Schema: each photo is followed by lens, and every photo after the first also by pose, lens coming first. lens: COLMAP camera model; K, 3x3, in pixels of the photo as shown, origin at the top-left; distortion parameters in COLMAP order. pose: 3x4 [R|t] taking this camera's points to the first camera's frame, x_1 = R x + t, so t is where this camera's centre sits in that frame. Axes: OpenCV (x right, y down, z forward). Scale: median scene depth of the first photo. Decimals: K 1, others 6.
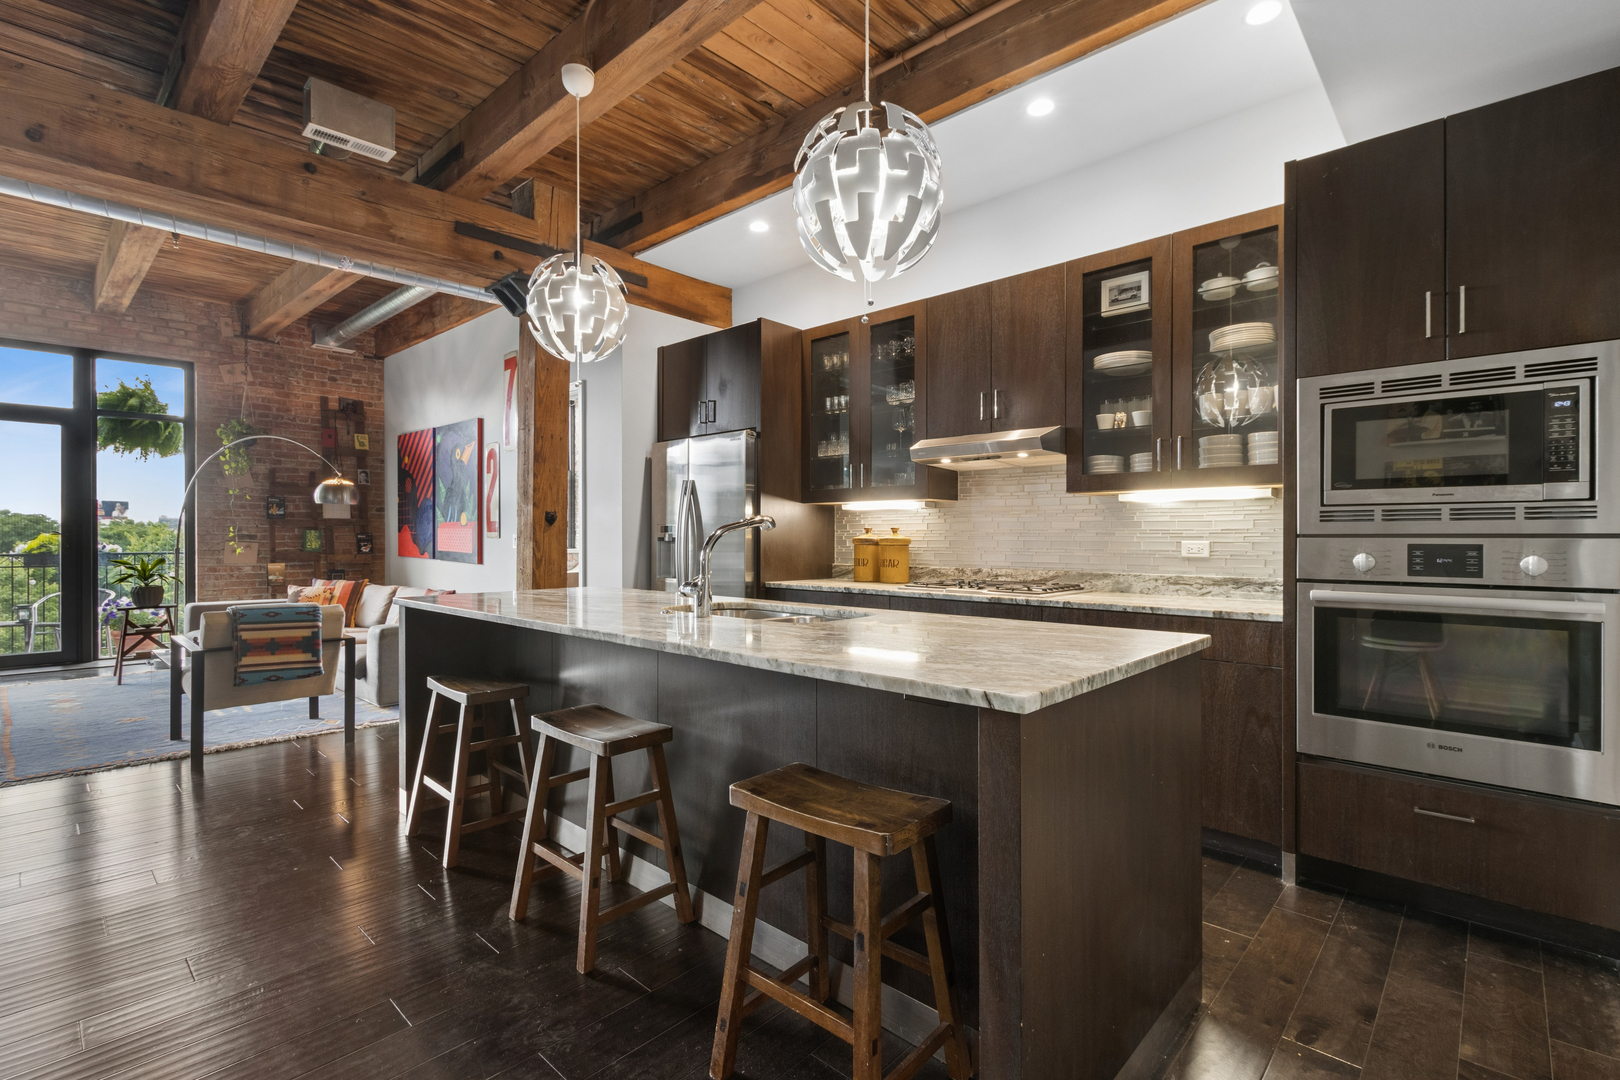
lens RADIAL K [[748.4, 0, 817.3], [0, 748.4, 541.6], [0, 0, 1]] dist [0.000297, -0.000833]
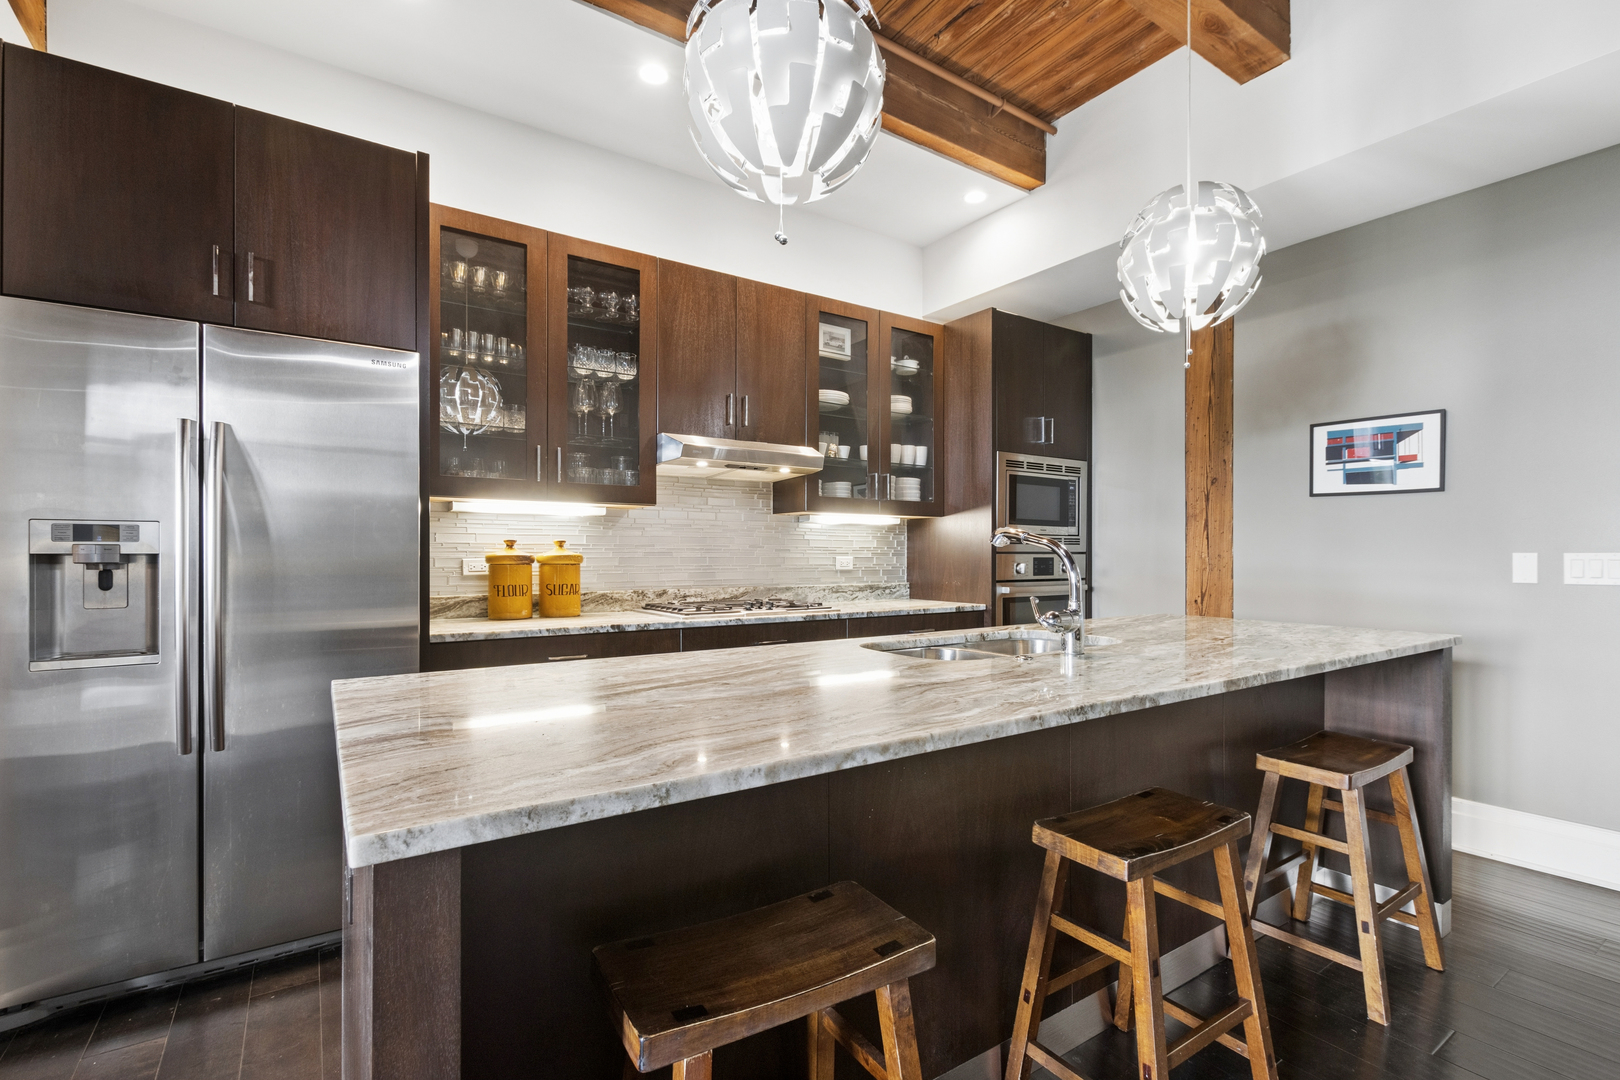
lens RADIAL K [[748.4, 0, 804.8], [0, 748.4, 554.9], [0, 0, 1]] dist [0.000297, -0.000833]
pose [[0.224652, -0.003679, 0.974432, -0.361597], [0.003643, 0.999989, 0.002936, -0.003782], [-0.974432, 0.002890, 0.224663, 0.397331]]
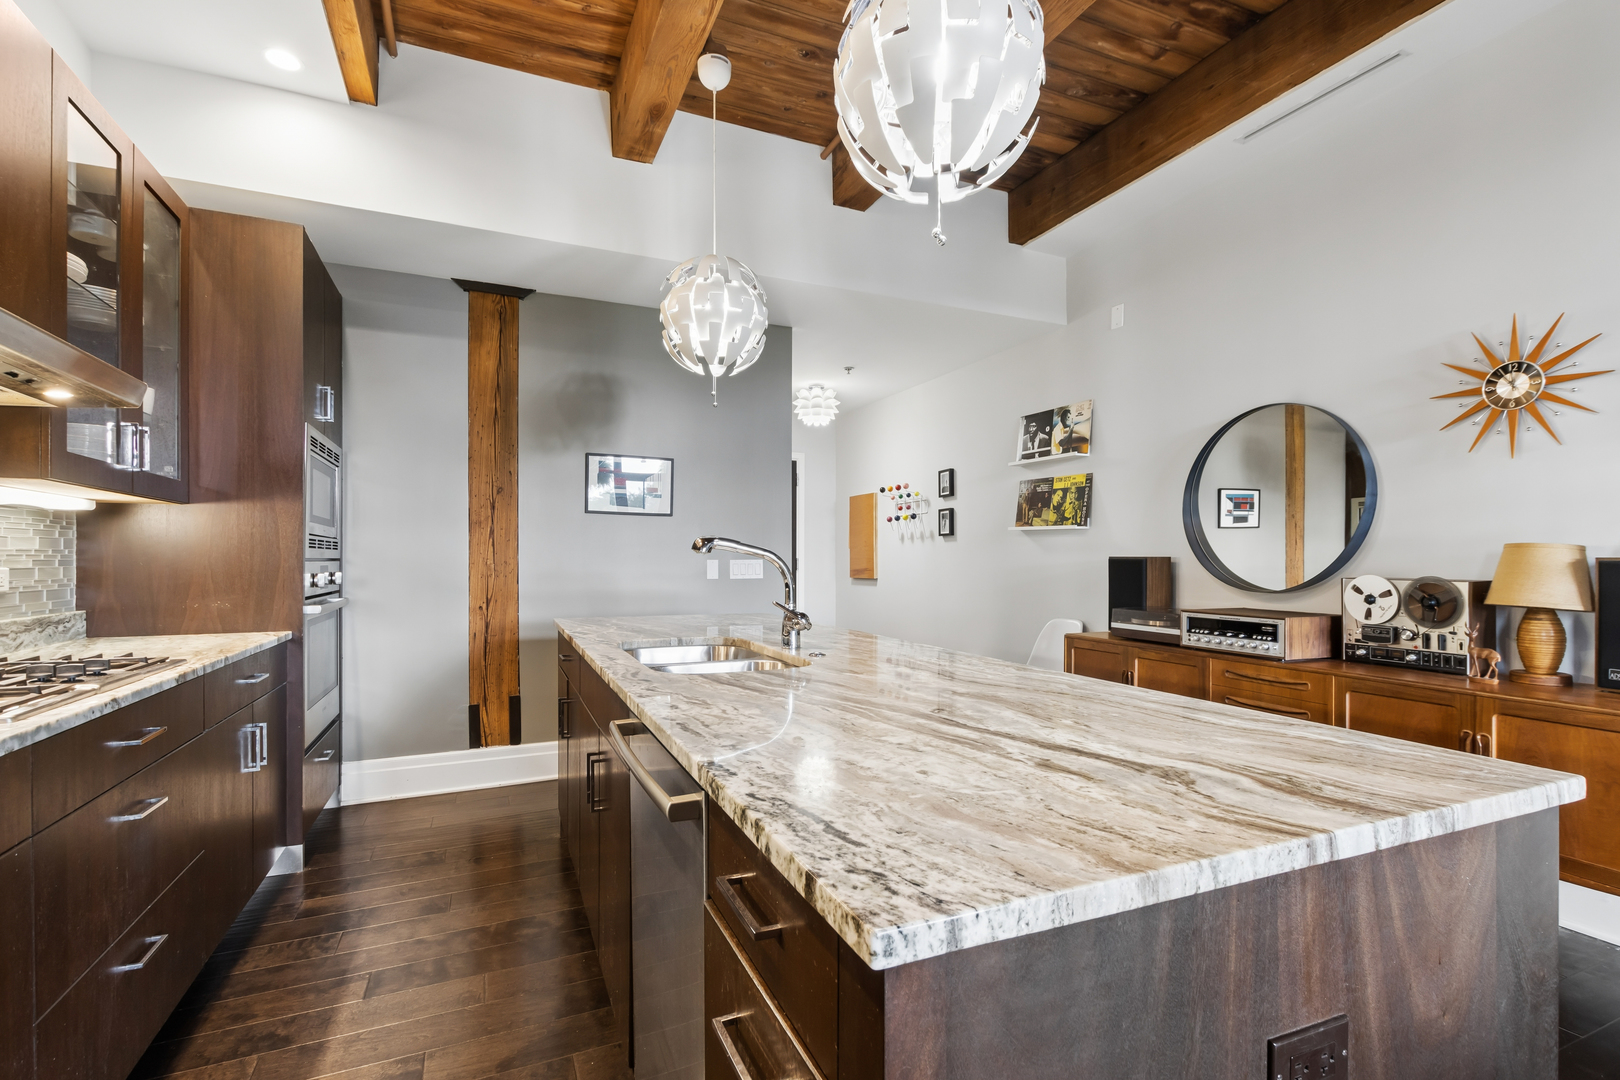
lens RADIAL K [[748.4, 0, 810.4], [0, 748.4, 564.2], [0, 0, 1]] dist [0.000297, -0.000833]
pose [[-0.916096, -0.004562, 0.400932, -0.200709], [-0.000201, 0.999940, 0.010918, -0.005549], [-0.400958, 0.009921, -0.916043, 0.662018]]
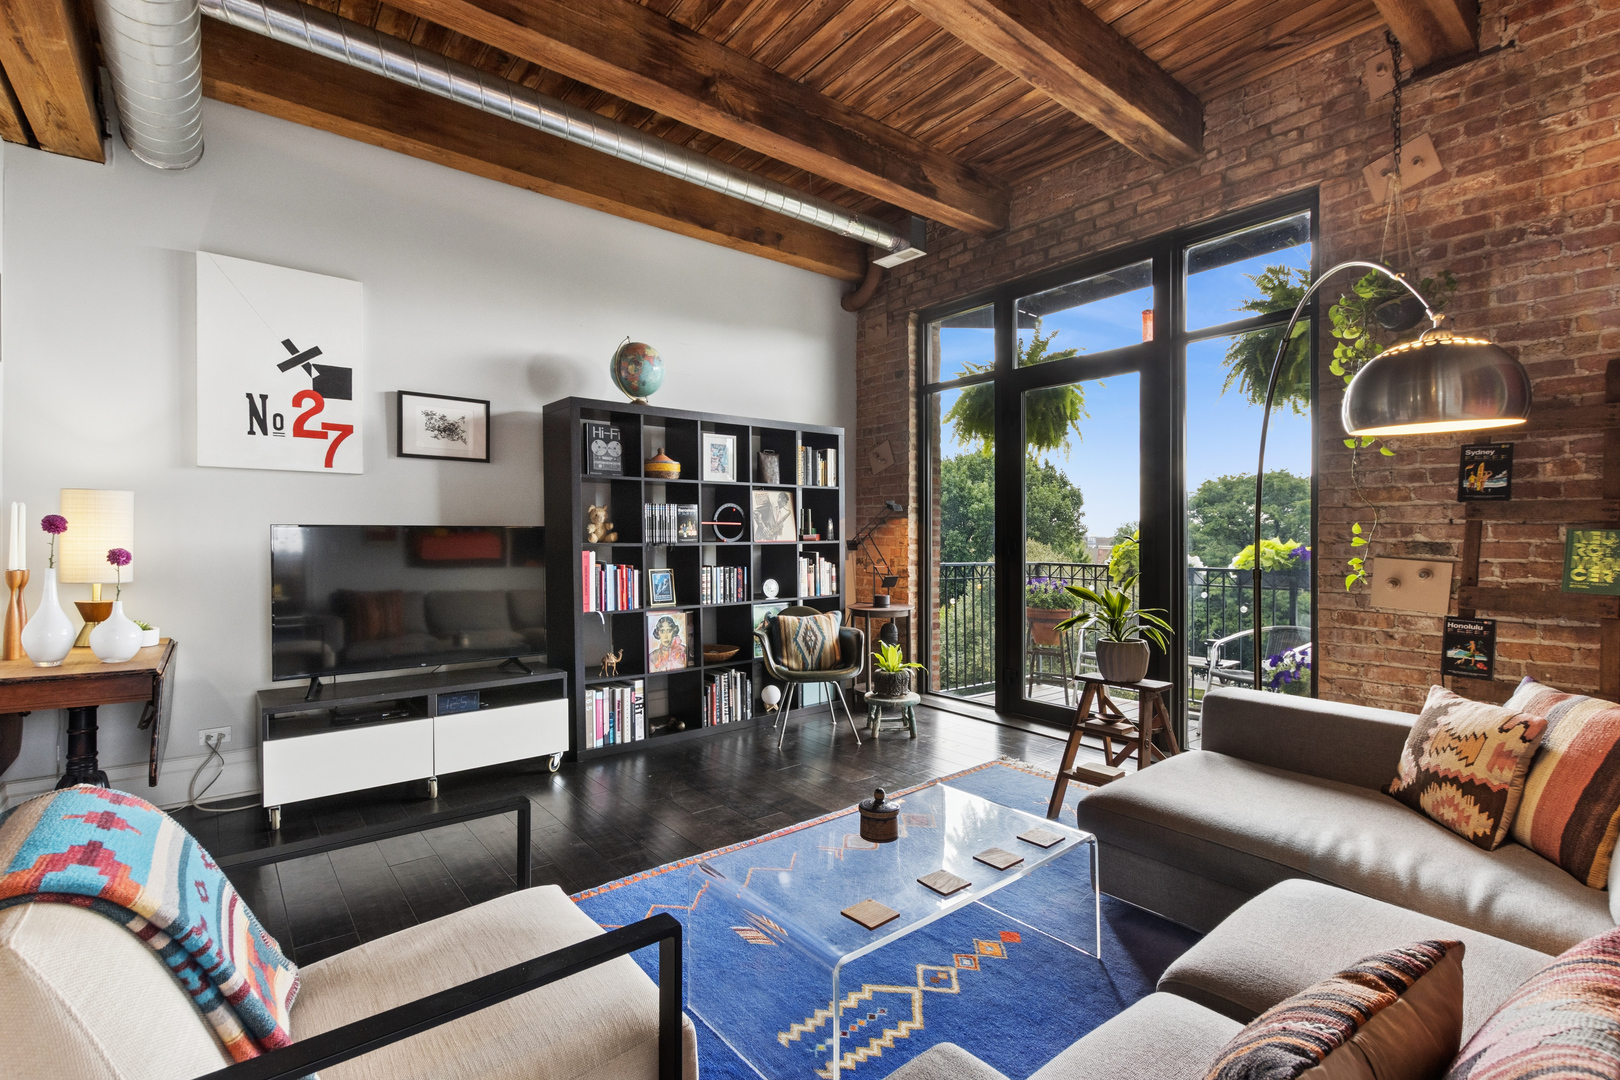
lens RADIAL K [[748.4, 0, 813.7], [0, 748.4, 538.1], [0, 0, 1]] dist [0.000297, -0.000833]
pose [[-0.134426, -0.004146, -0.990915, -0.317727], [-0.012800, 0.999915, -0.002448, -0.006802], [0.990841, 0.012354, -0.134468, 0.759458]]
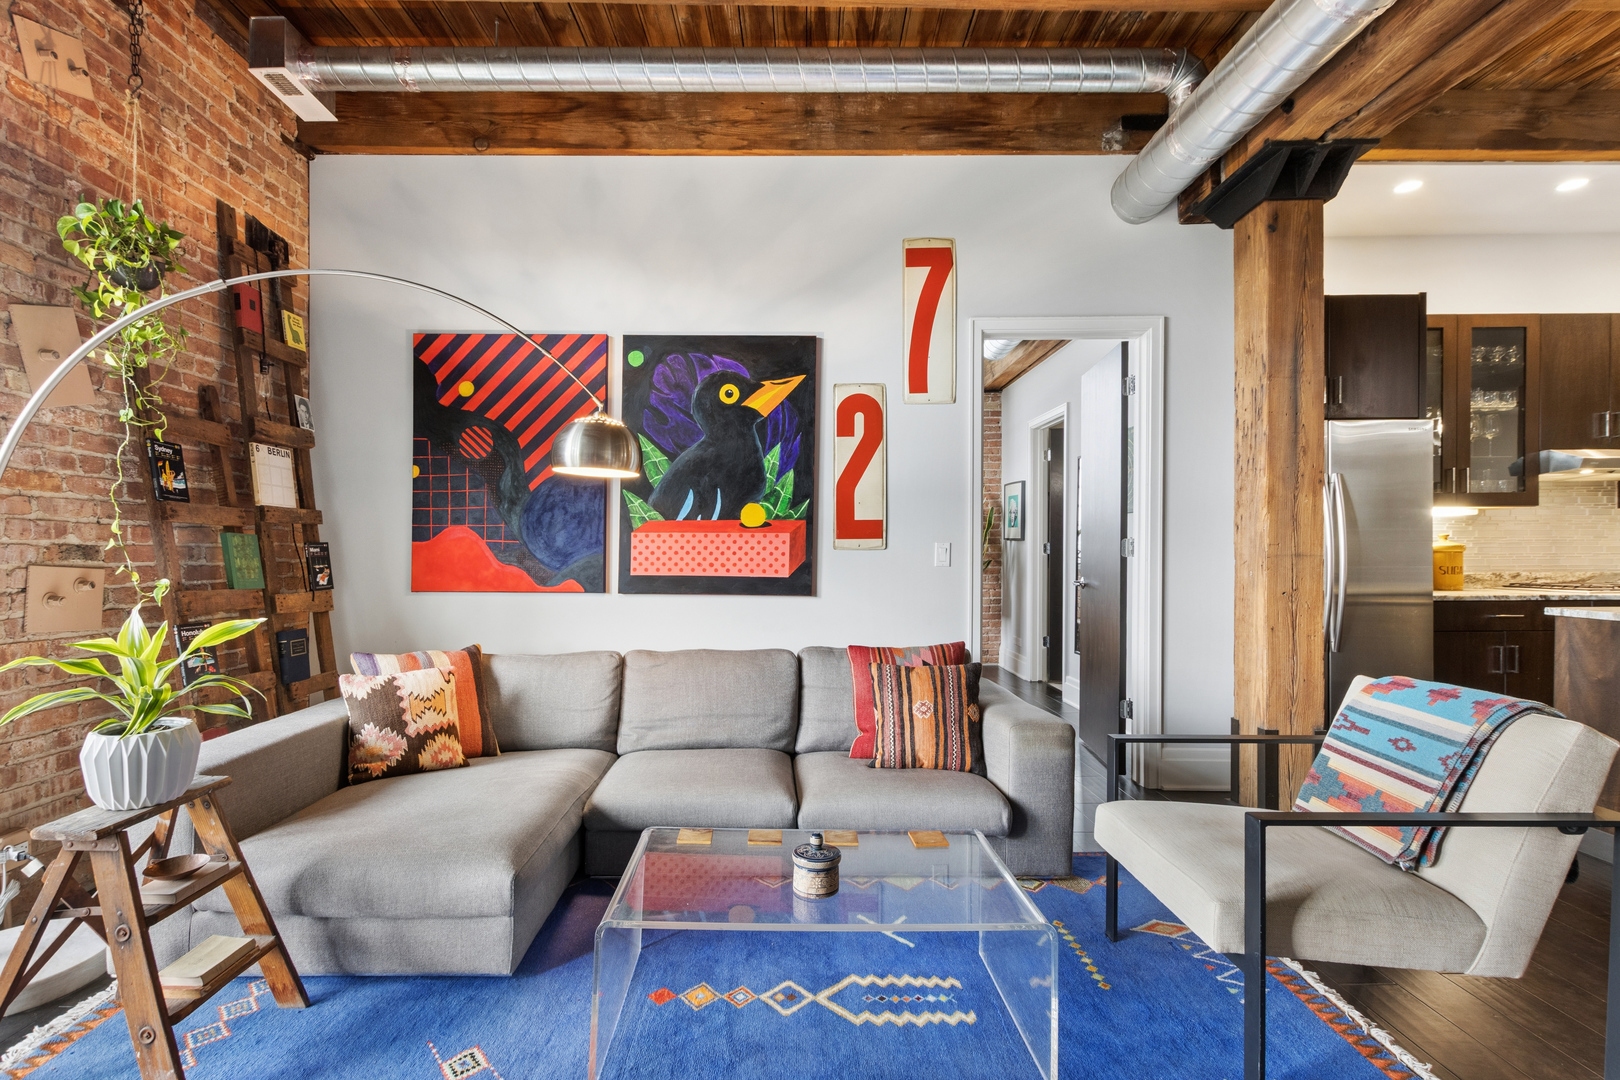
lens RADIAL K [[748.4, 0, 778.5], [0, 748.4, 554.8], [0, 0, 1]] dist [0.000297, -0.000833]
pose [[0.738634, -0.009917, 0.674034, -0.801351], [0.010869, 0.999937, 0.002801, -0.002647], [-0.674019, 0.005257, 0.738695, 0.565620]]
